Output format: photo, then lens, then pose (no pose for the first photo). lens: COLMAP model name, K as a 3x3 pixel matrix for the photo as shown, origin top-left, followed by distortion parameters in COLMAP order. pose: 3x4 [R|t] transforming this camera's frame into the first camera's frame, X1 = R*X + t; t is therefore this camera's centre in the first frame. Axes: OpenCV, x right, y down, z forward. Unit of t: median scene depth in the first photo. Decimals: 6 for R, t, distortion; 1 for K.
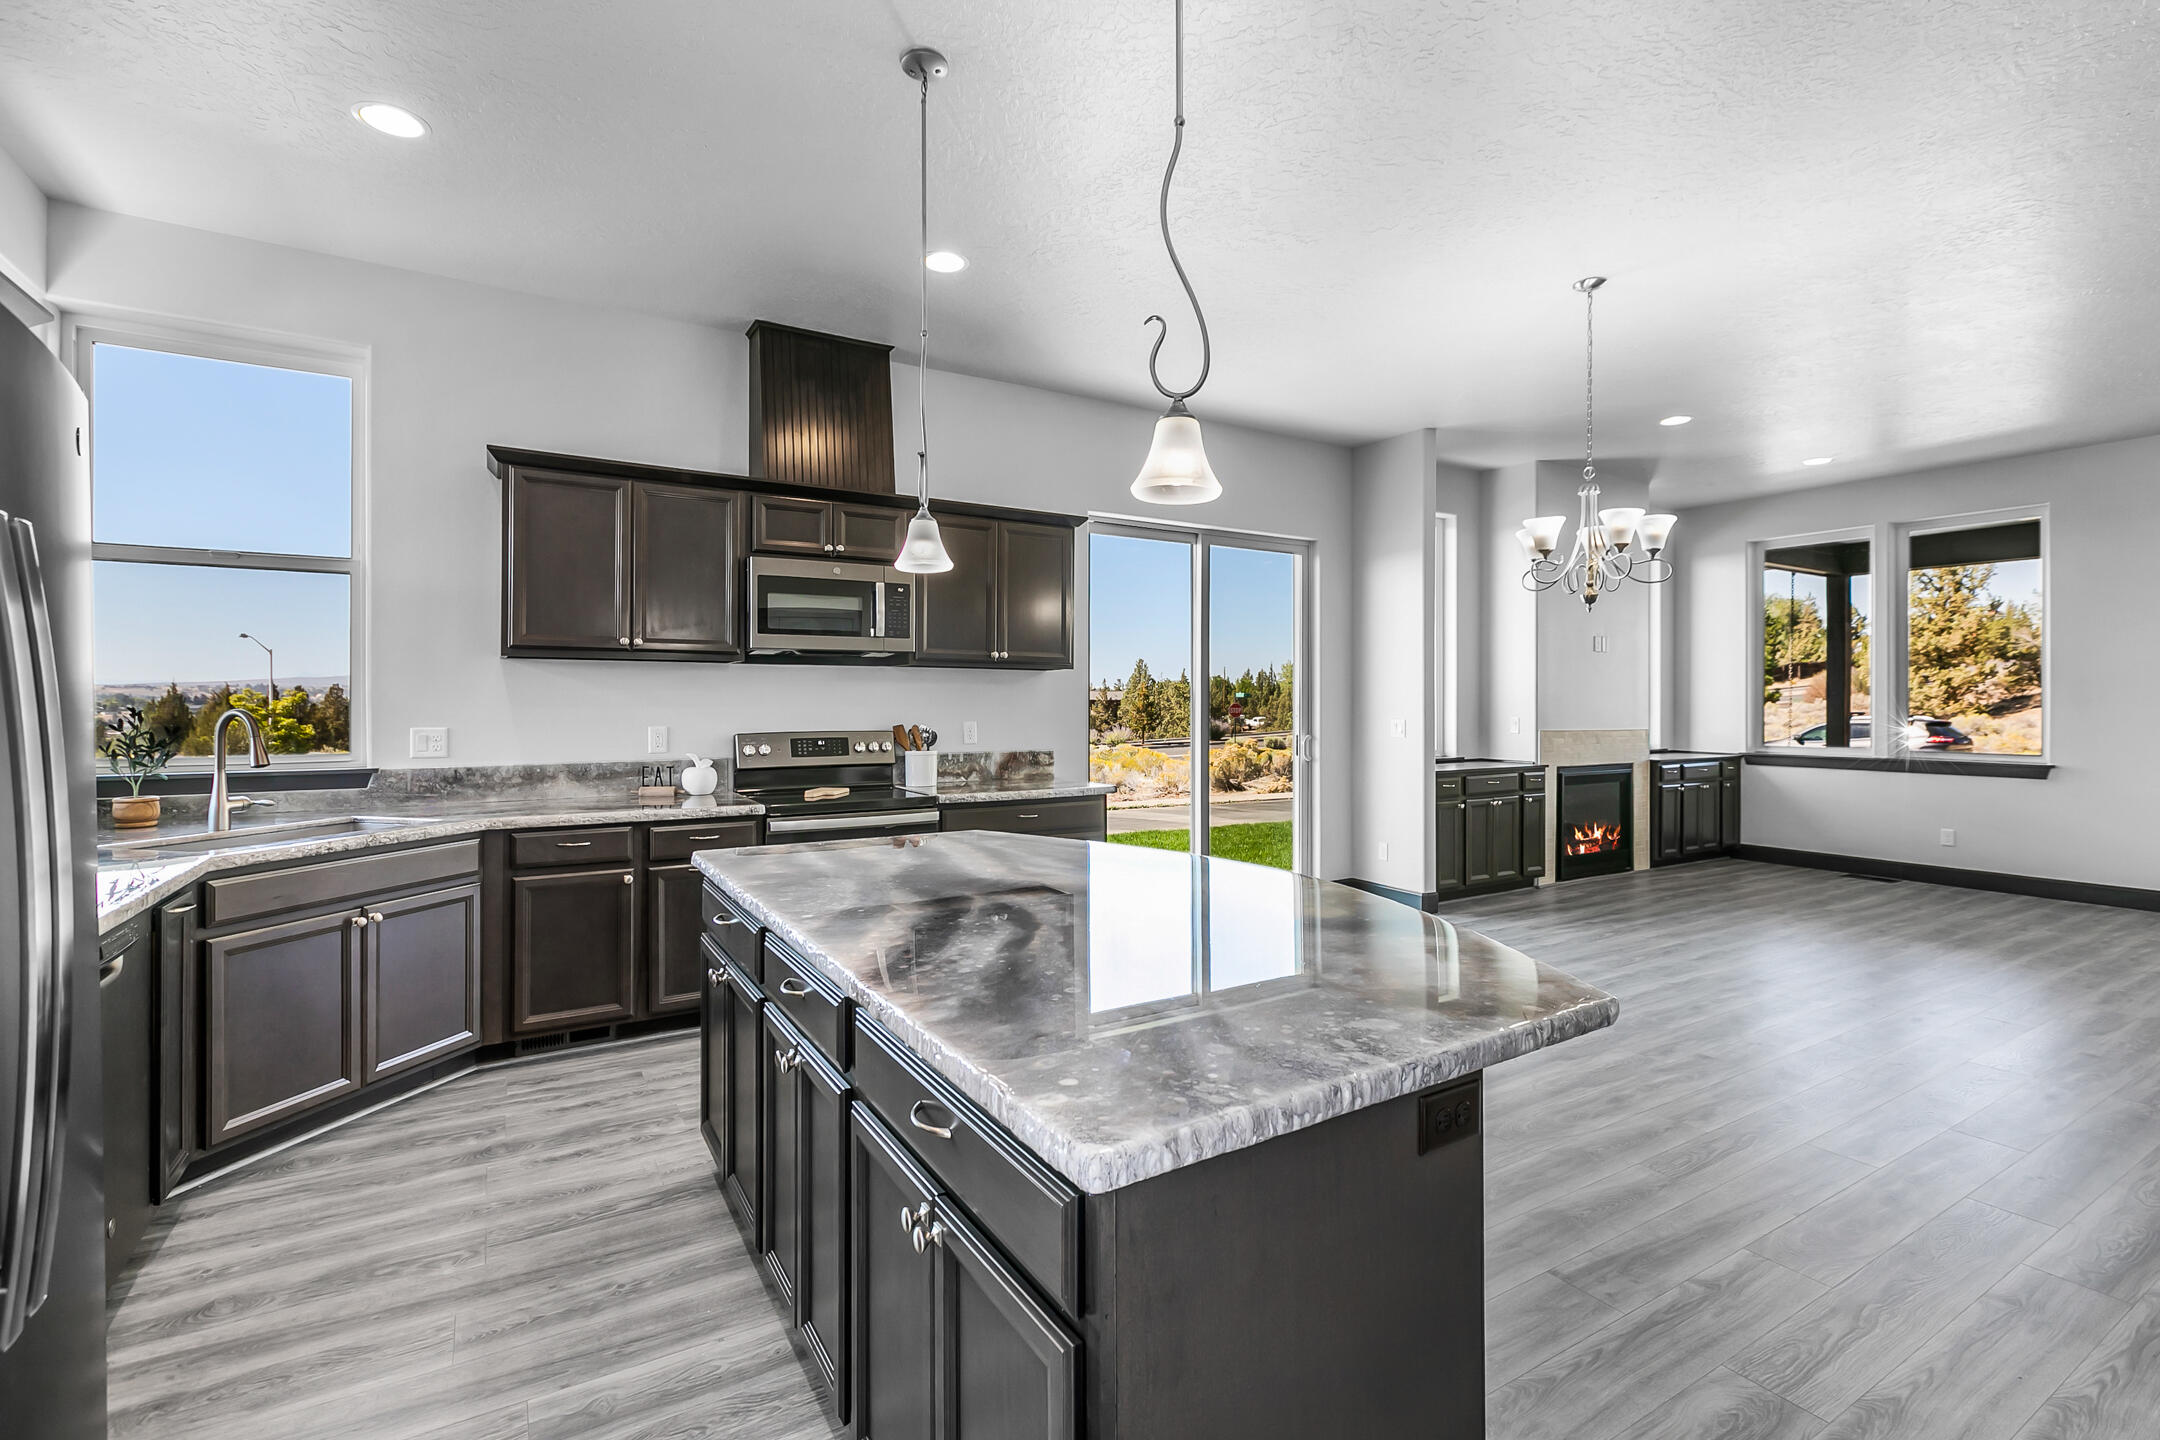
lens RADIAL K [[998.6, 0, 1113.3], [0, 998.6, 696.8], [0, 0, 1]] dist [0.002157, -0.000761]
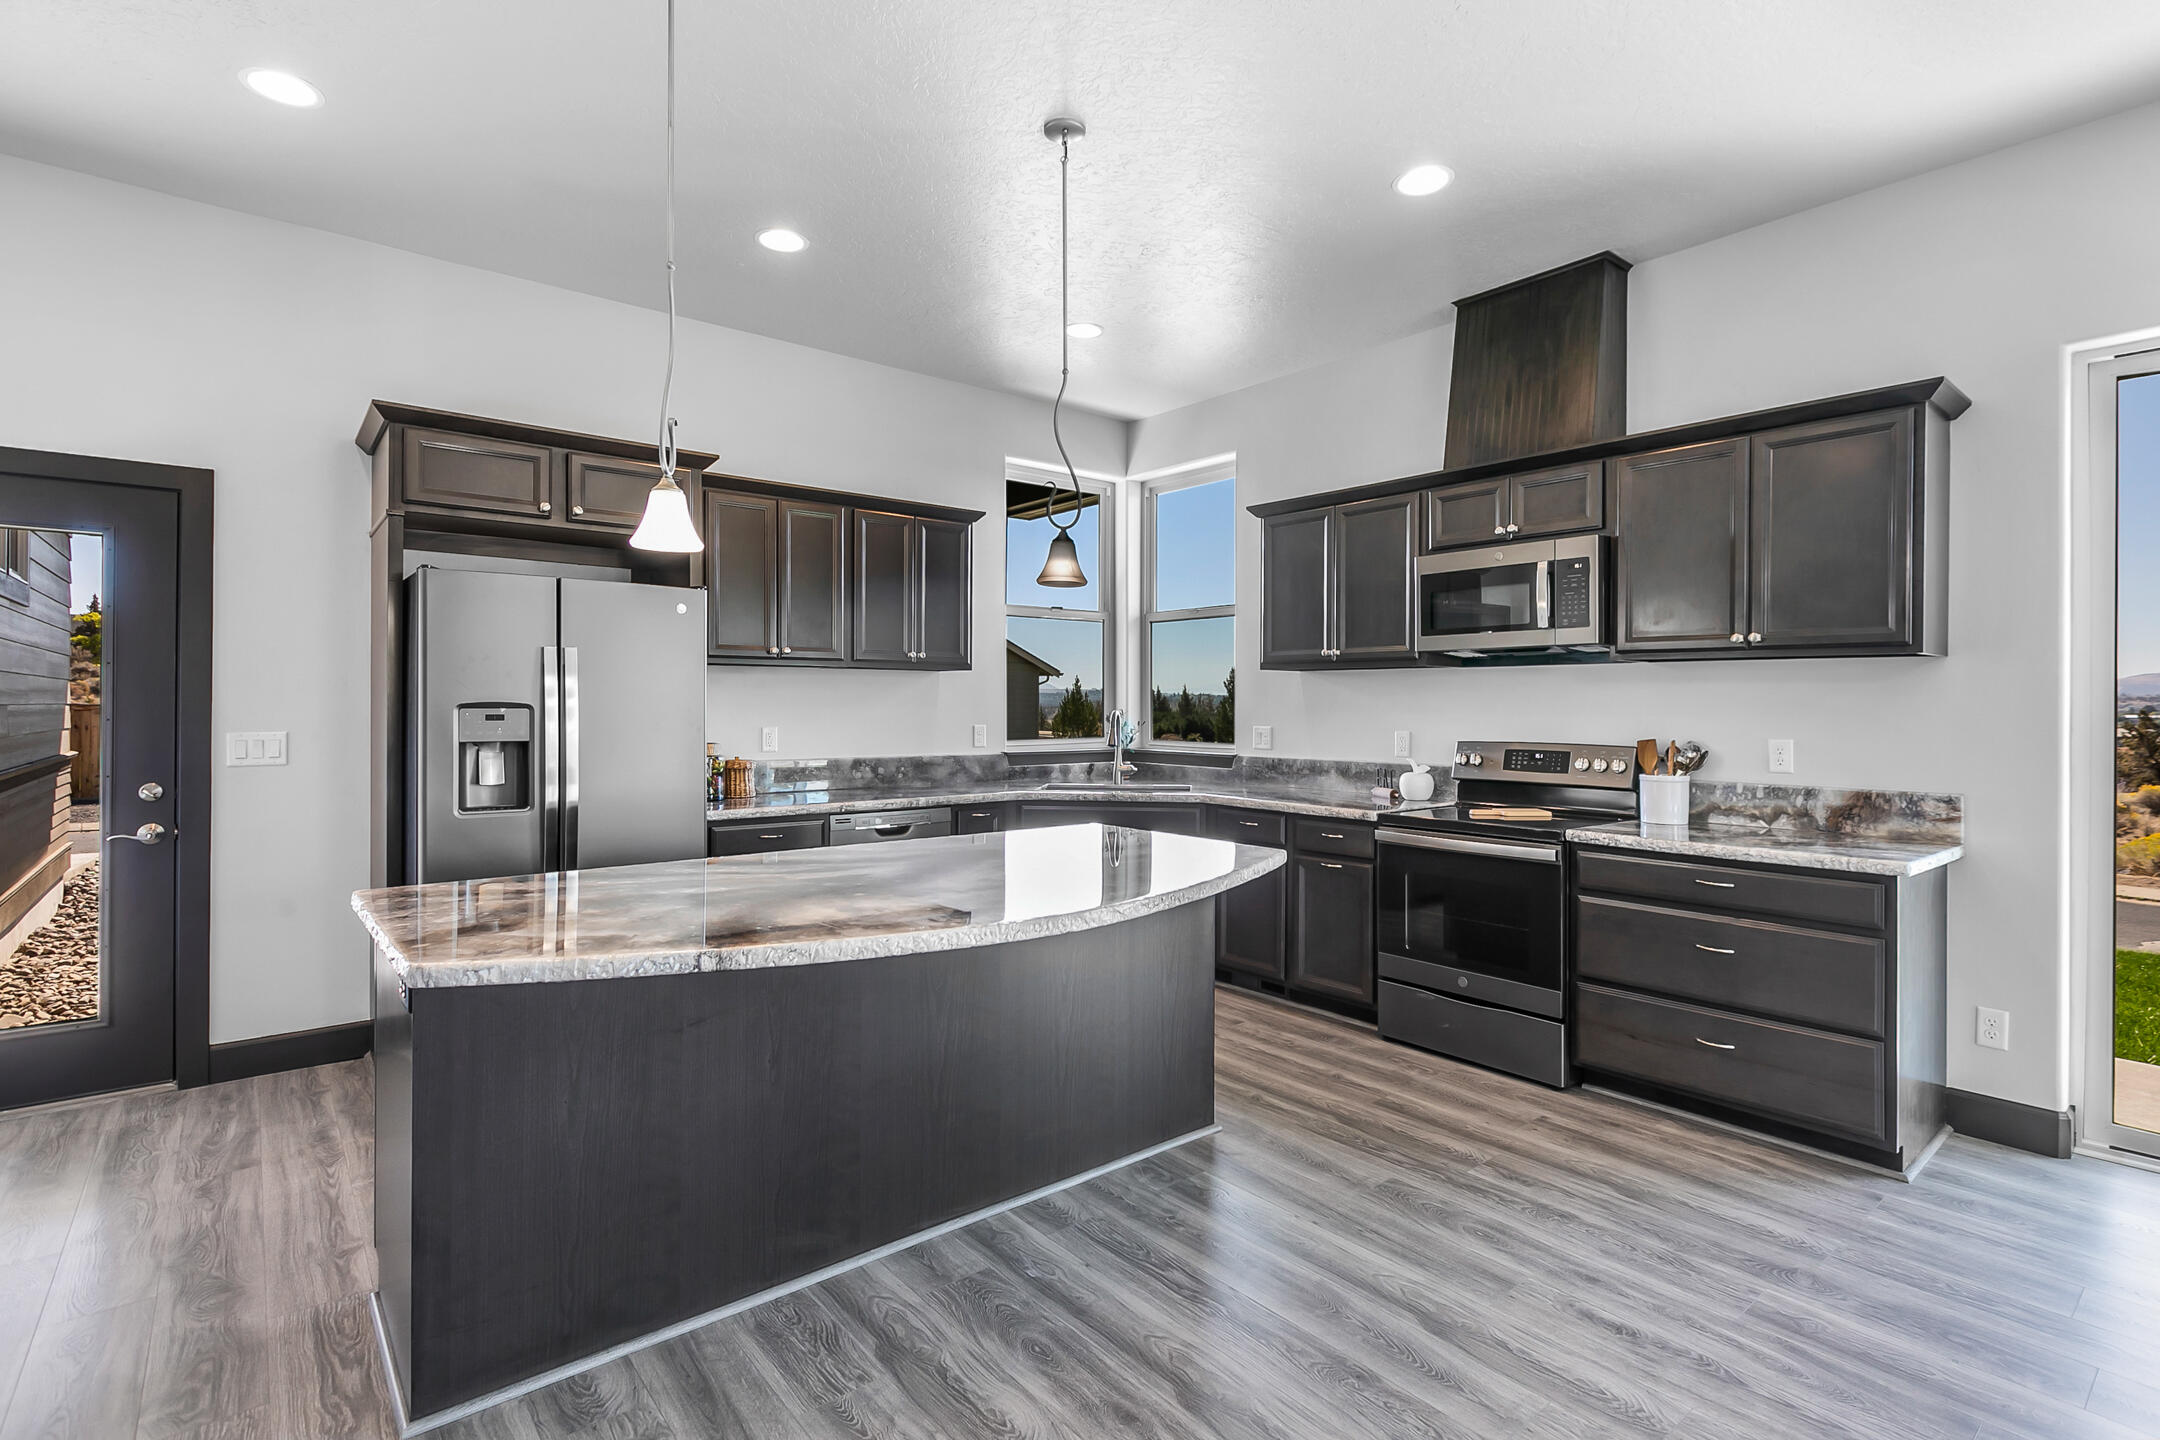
lens RADIAL K [[1028.9, 0, 1084.2], [0, 1028.9, 707.3], [0, 0, 1]] dist [-0.000023, 0.000525]
pose [[0.118844, 0.001053, -0.992912, 0.474072], [-0.000378, 0.999999, 0.001016, 0.003065], [0.992913, 0.000255, 0.118844, 0.452624]]
